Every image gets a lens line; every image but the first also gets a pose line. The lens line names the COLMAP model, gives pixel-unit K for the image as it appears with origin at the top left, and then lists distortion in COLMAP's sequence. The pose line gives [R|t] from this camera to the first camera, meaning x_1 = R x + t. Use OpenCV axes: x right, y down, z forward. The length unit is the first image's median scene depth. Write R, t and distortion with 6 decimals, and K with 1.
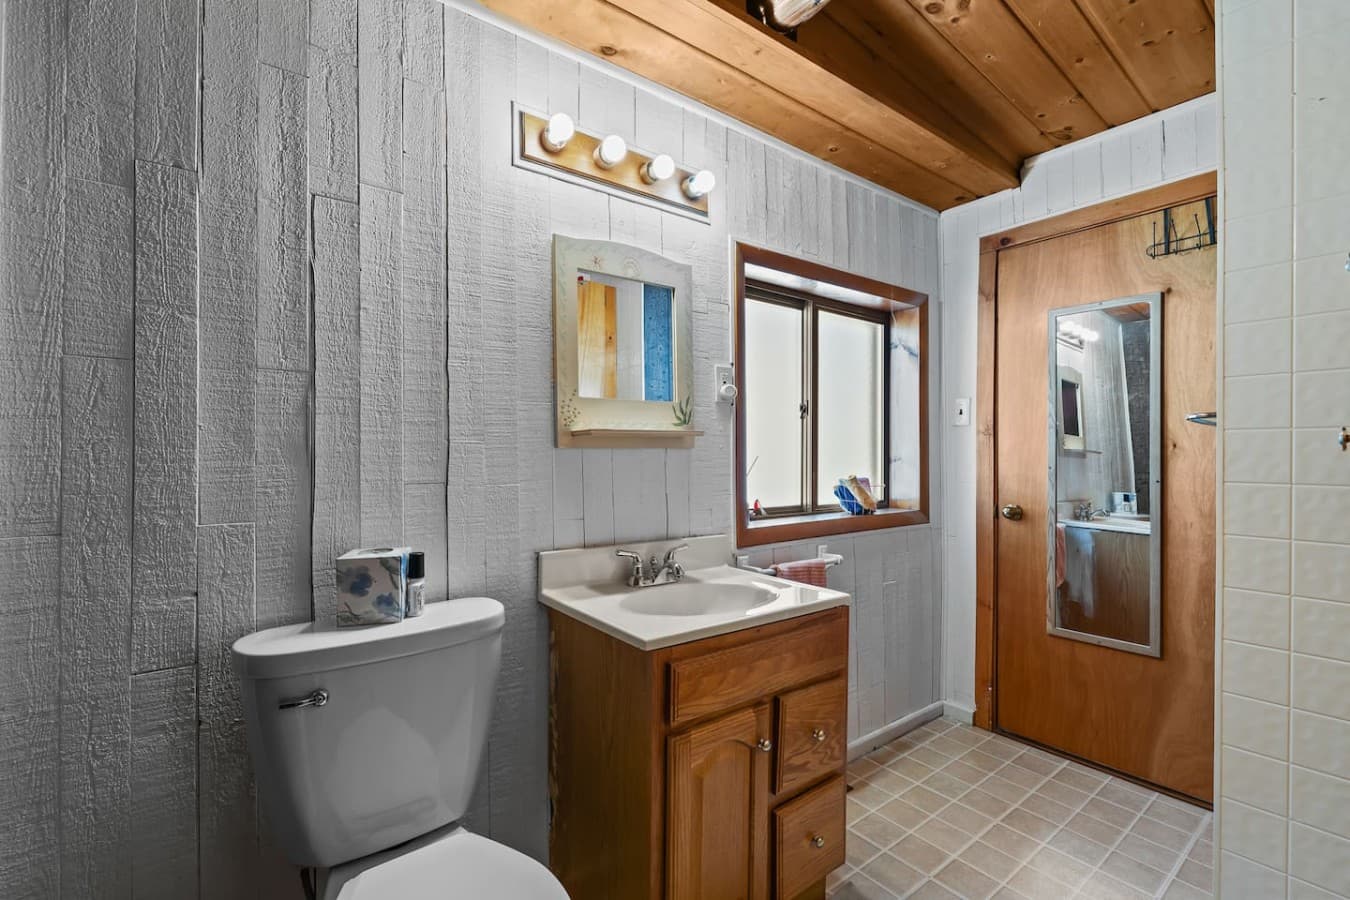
lens RADIAL K [[592.8, 0, 676.3], [0, 592.8, 454.2], [0, 0, 1]] dist [-0.002779, 0.000470]
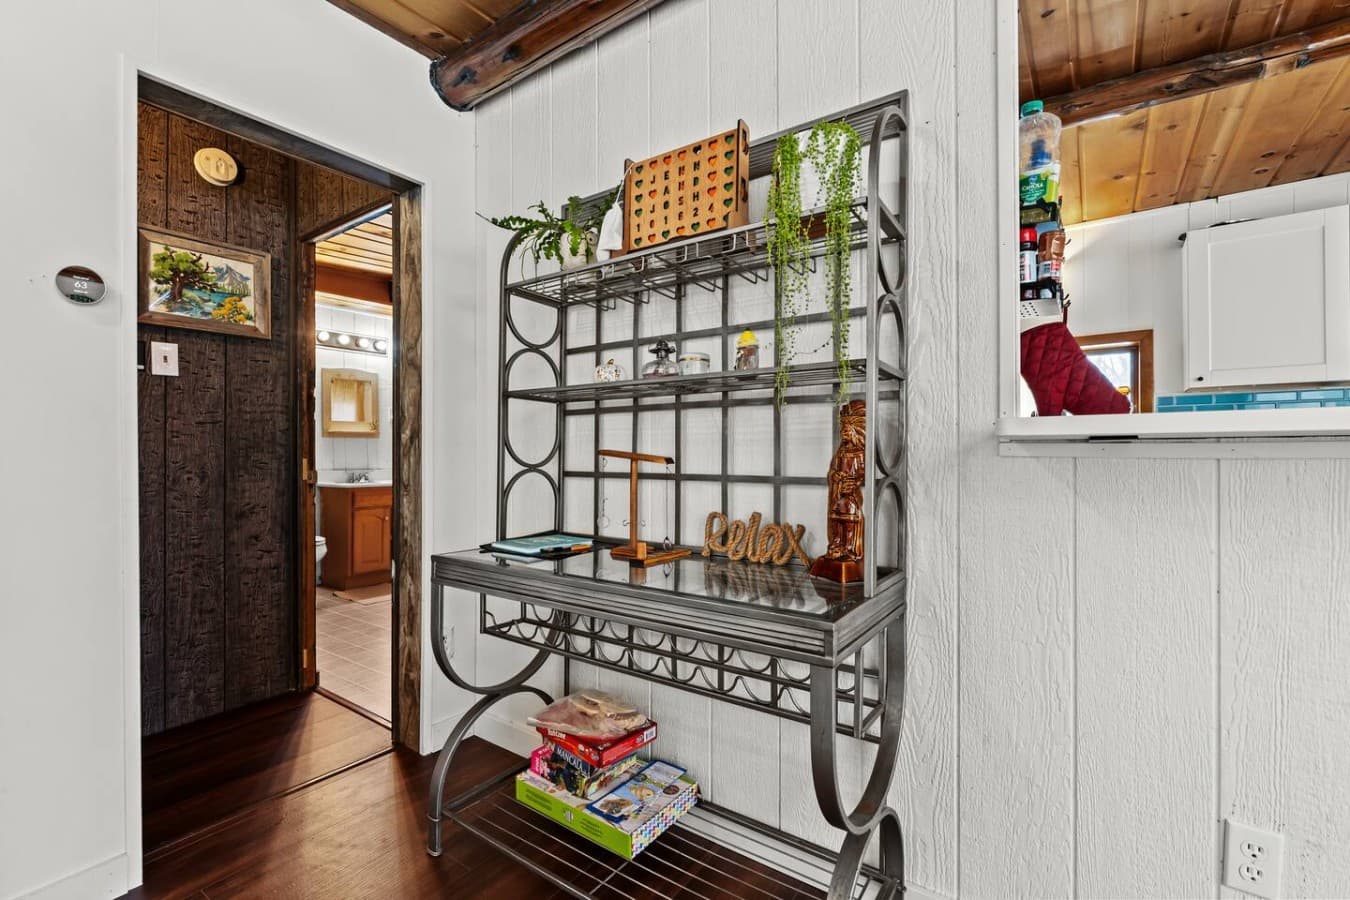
lens RADIAL K [[592.8, 0, 678.9], [0, 592.8, 453.6], [0, 0, 1]] dist [-0.002779, 0.000470]
pose [[0.951810, -0.000324, 0.306689, 0.564404], [0.000231, 1.000000, 0.000339, 0.069275], [-0.306689, -0.000252, 0.951810, -2.290924]]
